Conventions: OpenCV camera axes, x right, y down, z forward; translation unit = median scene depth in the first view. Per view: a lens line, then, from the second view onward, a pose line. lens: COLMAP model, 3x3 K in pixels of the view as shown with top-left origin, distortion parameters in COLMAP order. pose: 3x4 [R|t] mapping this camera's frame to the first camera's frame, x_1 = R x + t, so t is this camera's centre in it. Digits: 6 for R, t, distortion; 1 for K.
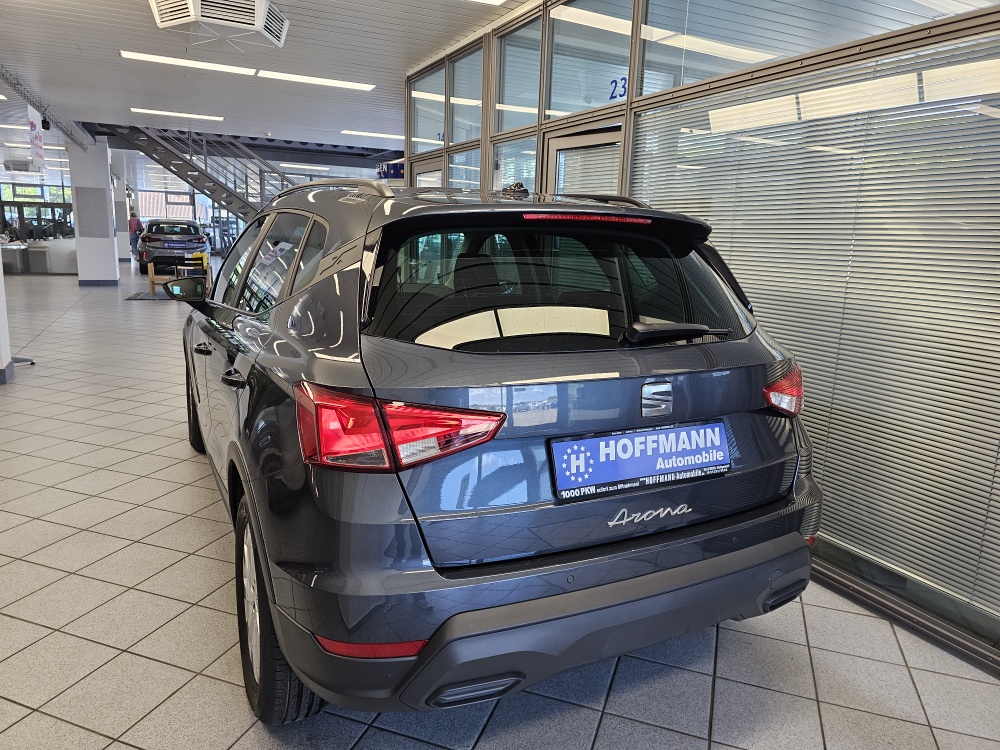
lens RADIAL K [[677.7, 0, 500.4], [0, 677.7, 371.3], [0, 0, 1]] dist [0.046961, -0.052954]
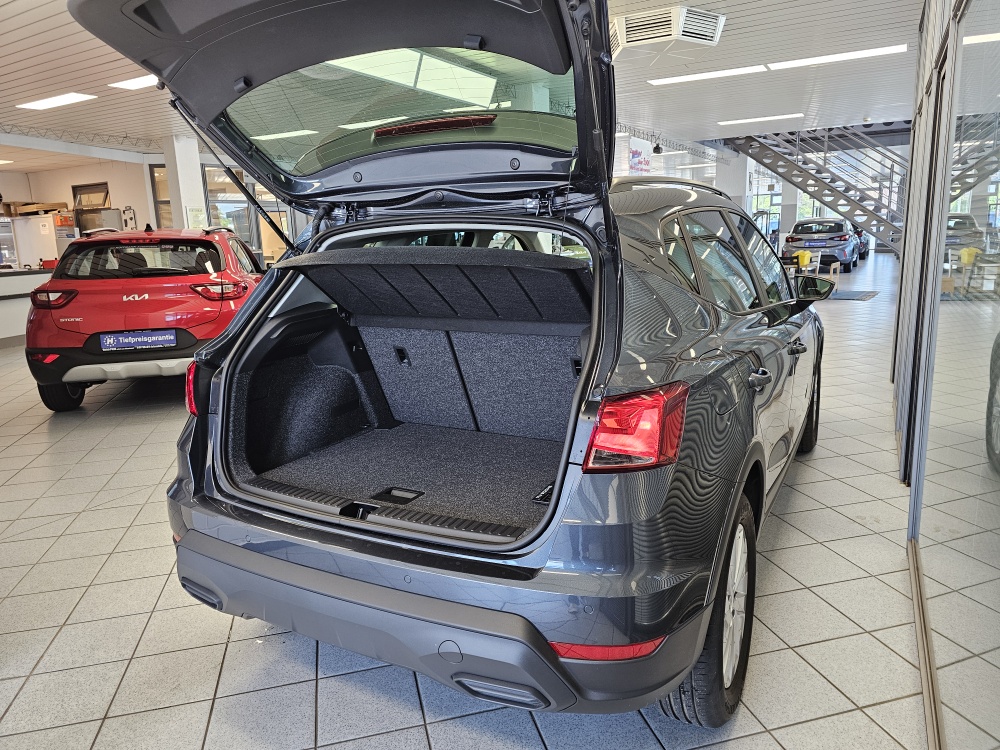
lens RADIAL K [[677.7, 0, 505.6], [0, 677.7, 375.3], [0, 0, 1]] dist [0.046961, -0.052954]
pose [[0.555316, 0.118923, -0.823093, 0.239194], [-0.113086, 0.991328, 0.066934, -0.015888], [0.823915, 0.055911, 0.563949, 0.125989]]
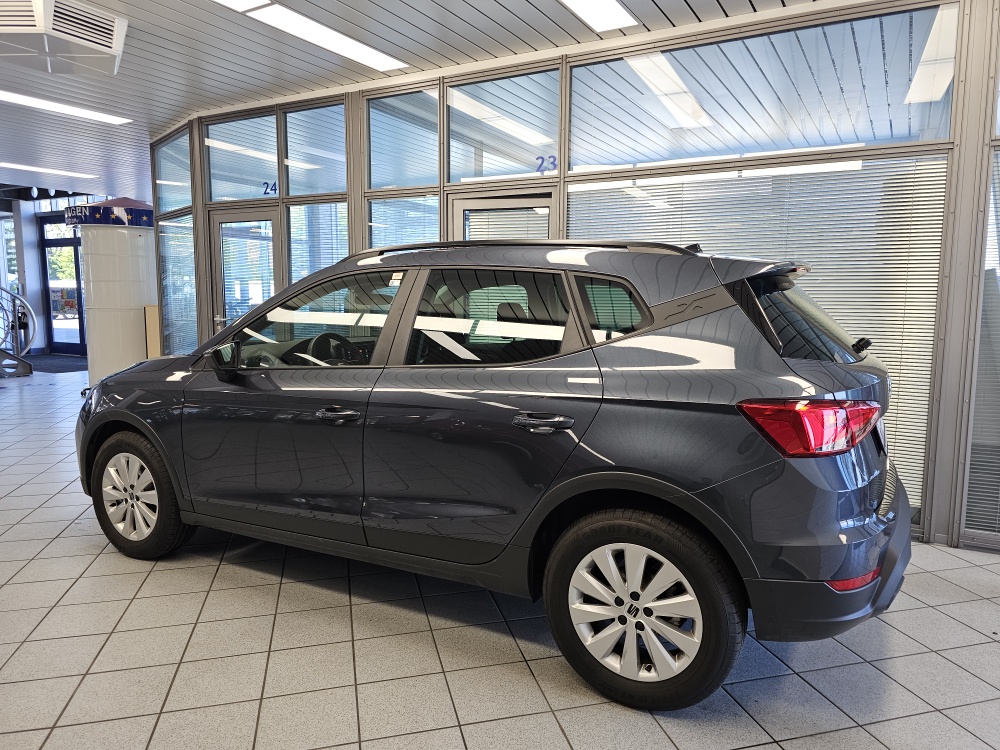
lens RADIAL K [[677.7, 0, 510.3], [0, 677.7, 374.1], [0, 0, 1]] dist [0.046961, -0.052954]
pose [[0.821817, -0.093401, 0.562044, -0.259720], [0.130407, 0.991120, -0.025975, -0.010987], [-0.554627, 0.094641, 0.826700, 0.035873]]
